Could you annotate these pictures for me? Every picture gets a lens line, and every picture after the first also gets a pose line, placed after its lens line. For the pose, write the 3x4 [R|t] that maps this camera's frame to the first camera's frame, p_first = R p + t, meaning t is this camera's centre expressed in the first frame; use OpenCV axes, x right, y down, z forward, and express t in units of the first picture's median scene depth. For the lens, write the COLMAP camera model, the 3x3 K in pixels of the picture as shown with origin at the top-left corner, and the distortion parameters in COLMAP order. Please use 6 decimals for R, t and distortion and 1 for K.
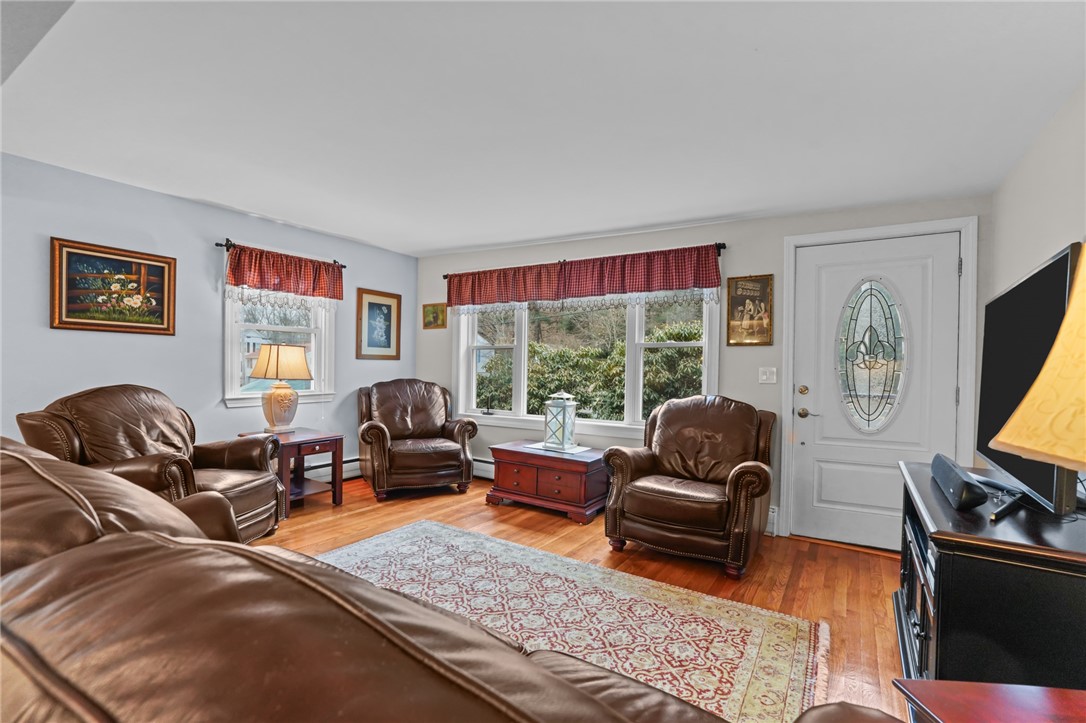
lens RADIAL K [[501.8, 0, 546.9], [0, 501.8, 372.4], [0, 0, 1]] dist [-0.001098, -0.000182]
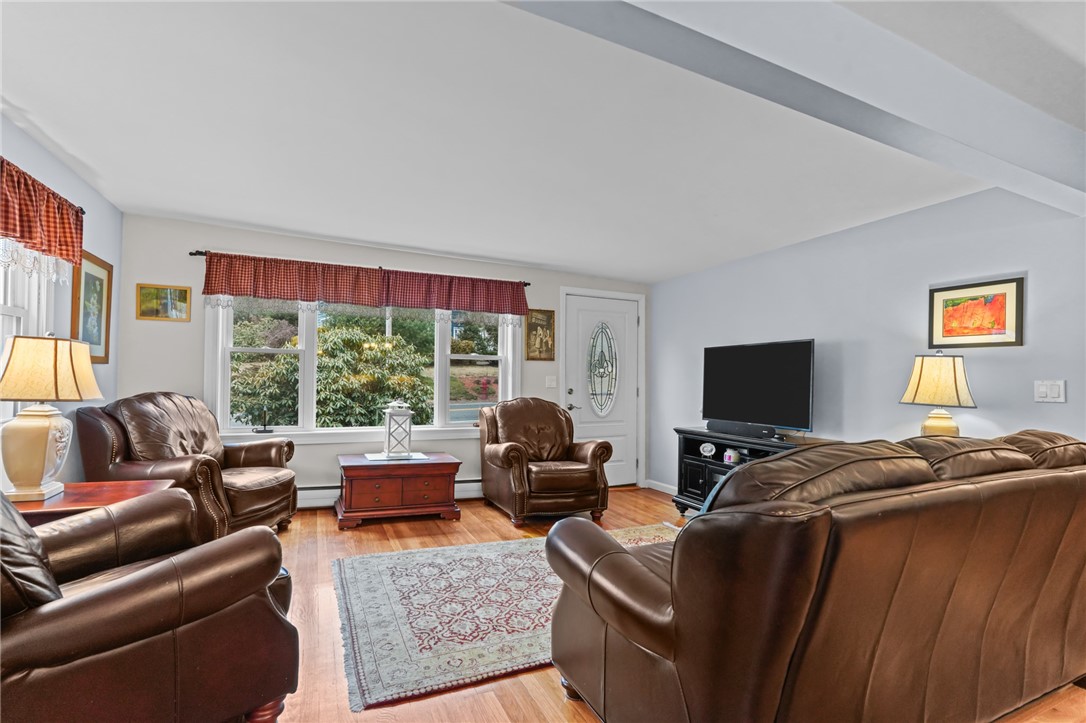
lens RADIAL K [[491.5, 0, 518.1], [0, 491.5, 374.6], [0, 0, 1]] dist [-0.000833, 0.000105]
pose [[0.581636, -0.004132, 0.813438, -0.662309], [0.000051, 0.999987, 0.005043, -0.019176], [-0.813449, -0.002891, 0.581629, 0.242011]]
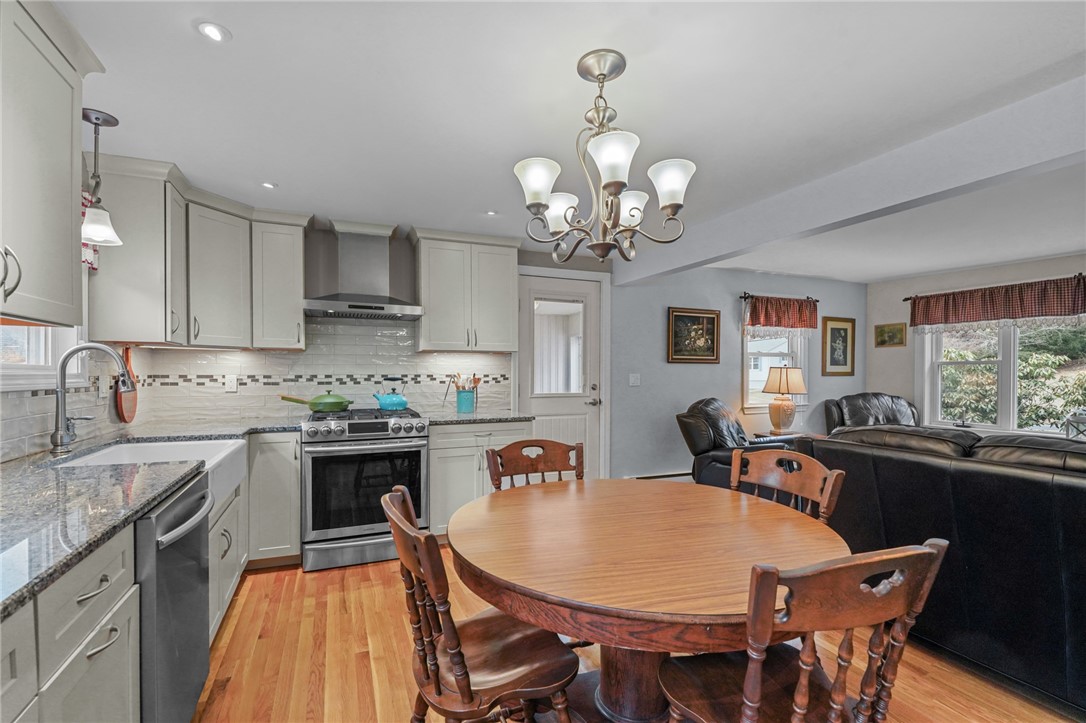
lens RADIAL K [[501.8, 0, 546.9], [0, 501.8, 372.4], [0, 0, 1]] dist [-0.001098, -0.000182]
pose [[0.826423, -0.018369, -0.562750, -0.305329], [0.008697, 0.999765, -0.019861, -0.021055], [0.562982, 0.011520, 0.826389, -0.441649]]
